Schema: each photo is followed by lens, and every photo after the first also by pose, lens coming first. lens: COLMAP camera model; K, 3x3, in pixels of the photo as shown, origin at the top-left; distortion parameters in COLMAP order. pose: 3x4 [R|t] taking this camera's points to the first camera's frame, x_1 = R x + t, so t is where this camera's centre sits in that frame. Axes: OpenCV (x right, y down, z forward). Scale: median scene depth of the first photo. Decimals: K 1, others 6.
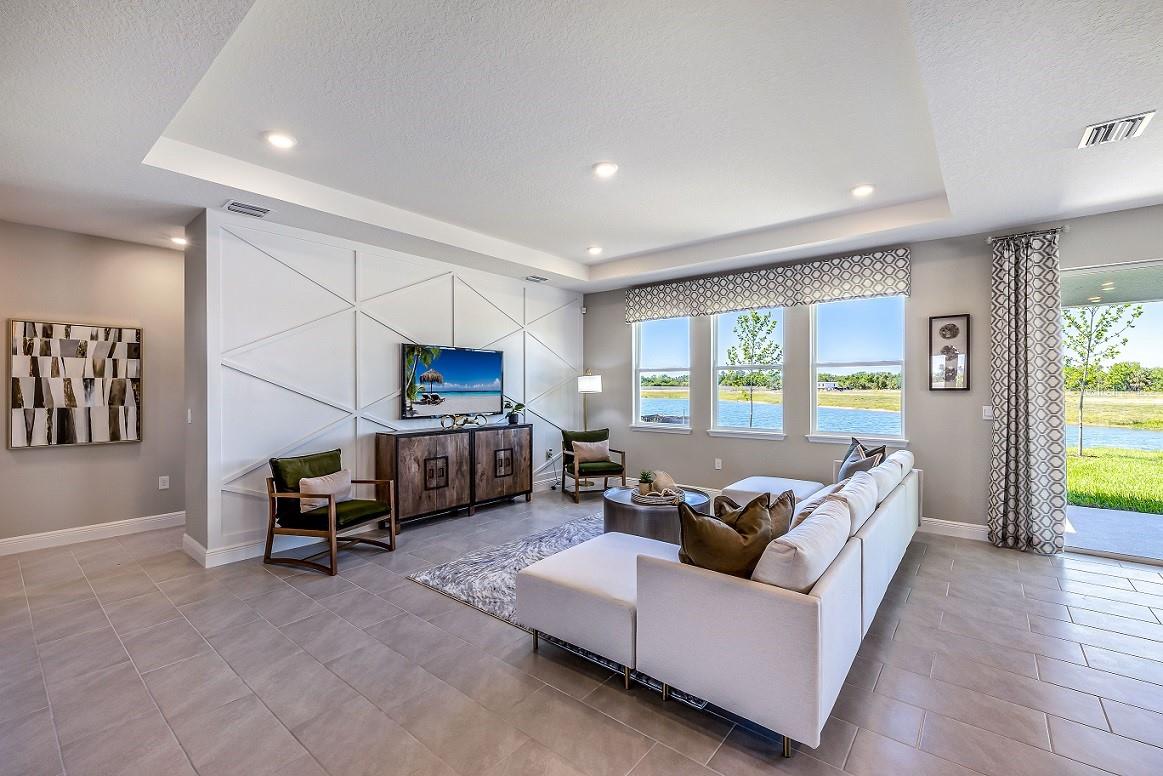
lens RADIAL K [[492.1, 0, 578.2], [0, 492.1, 387.7], [0, 0, 1]] dist [-0.000944, 0.000667]
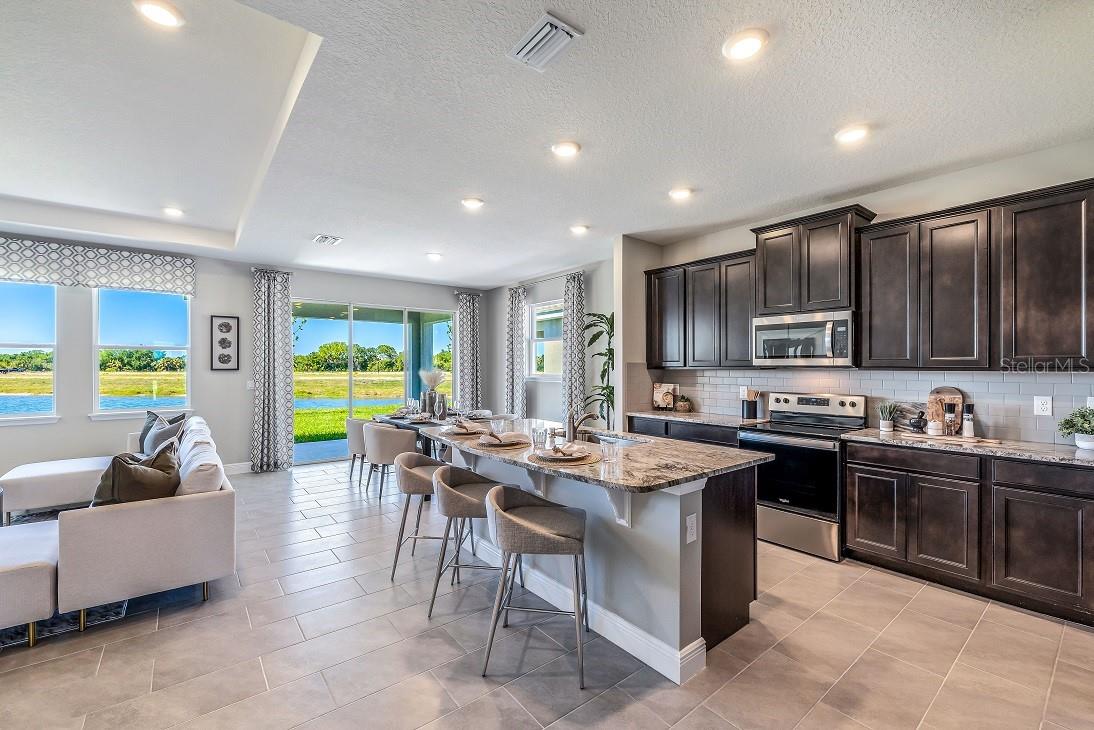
lens RADIAL K [[462.9, 0, 551.7], [0, 462.9, 366.8], [0, 0, 1]] dist [-0.000944, 0.000667]
pose [[0.203270, 0.002306, 0.979120, -0.344989], [0.002329, 0.999993, -0.002838, 0.002143], [-0.979120, 0.002857, 0.203264, -0.169302]]
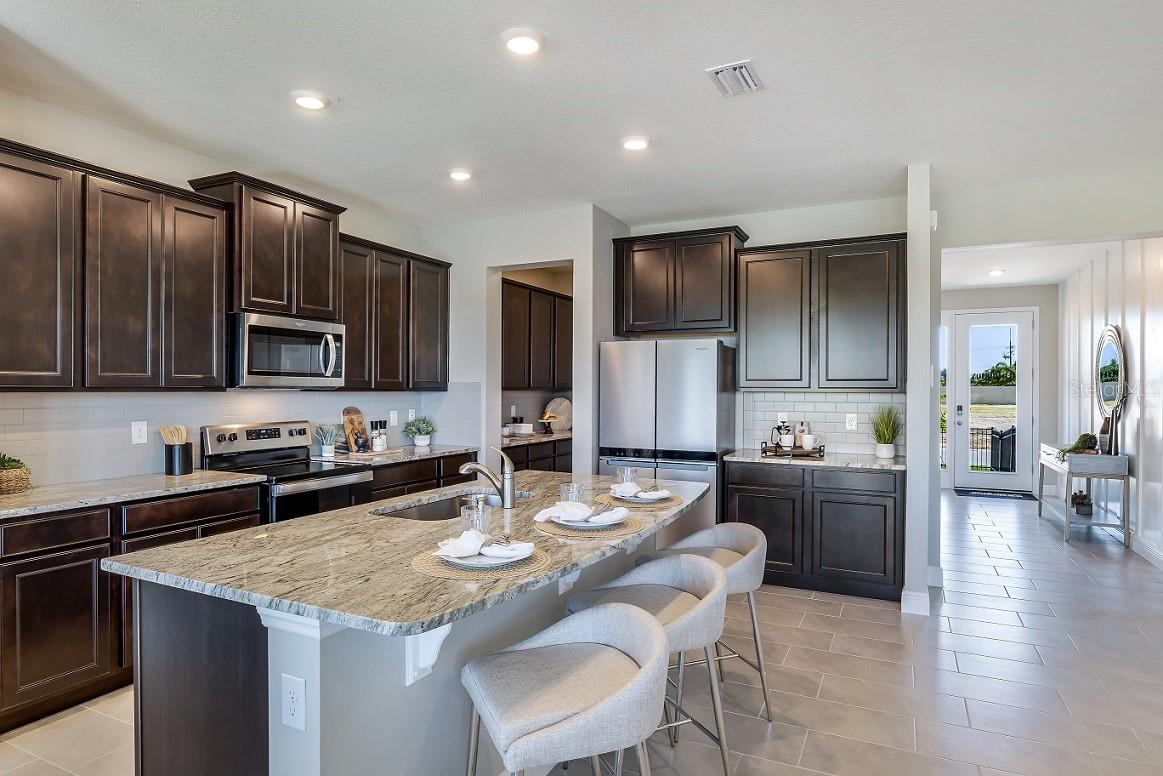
lens RADIAL K [[668.0, 0, 578.5], [0, 668.0, 390.6], [0, 0, 1]] dist [-0.001806, -0.000397]
pose [[-0.973130, 0.000964, -0.230254, 0.409517], [0.000078, 0.999993, 0.003858, 0.001099], [0.230256, 0.003737, -0.973123, 0.563867]]
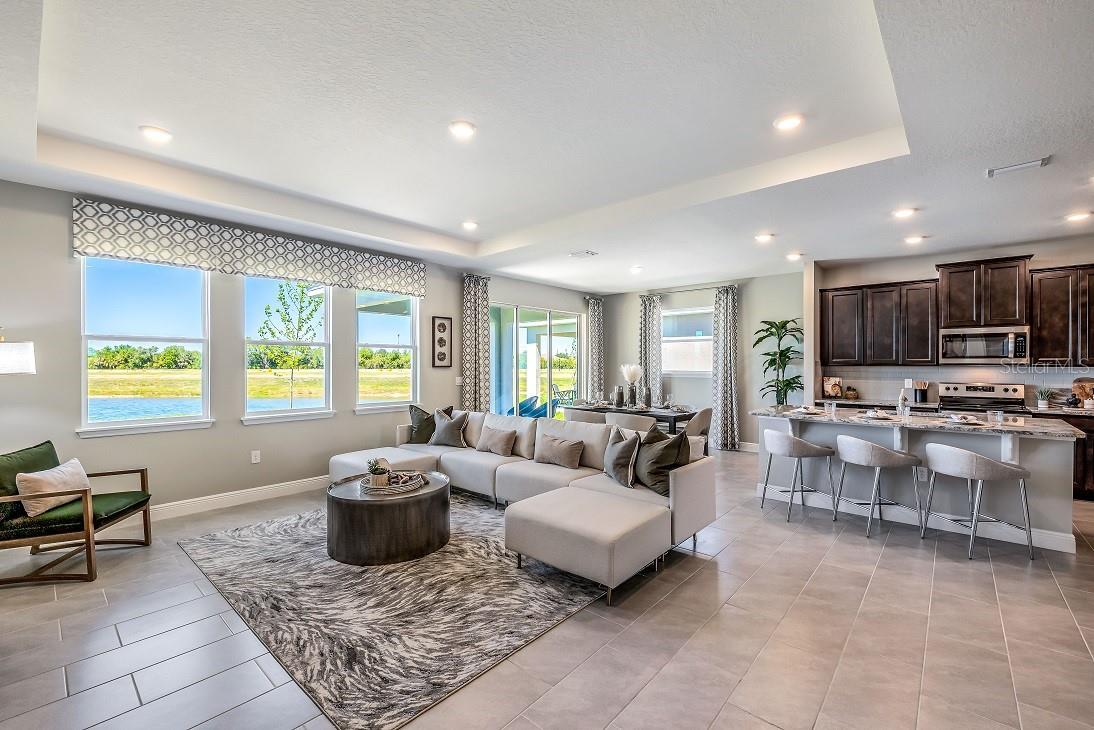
lens RADIAL K [[462.9, 0, 546.9], [0, 462.9, 366.0], [0, 0, 1]] dist [-0.000944, 0.000667]
pose [[0.027275, -0.001489, 0.999627, -0.665385], [0.002230, 0.999996, 0.001428, 0.000921], [-0.999625, 0.002190, 0.027278, 0.667706]]
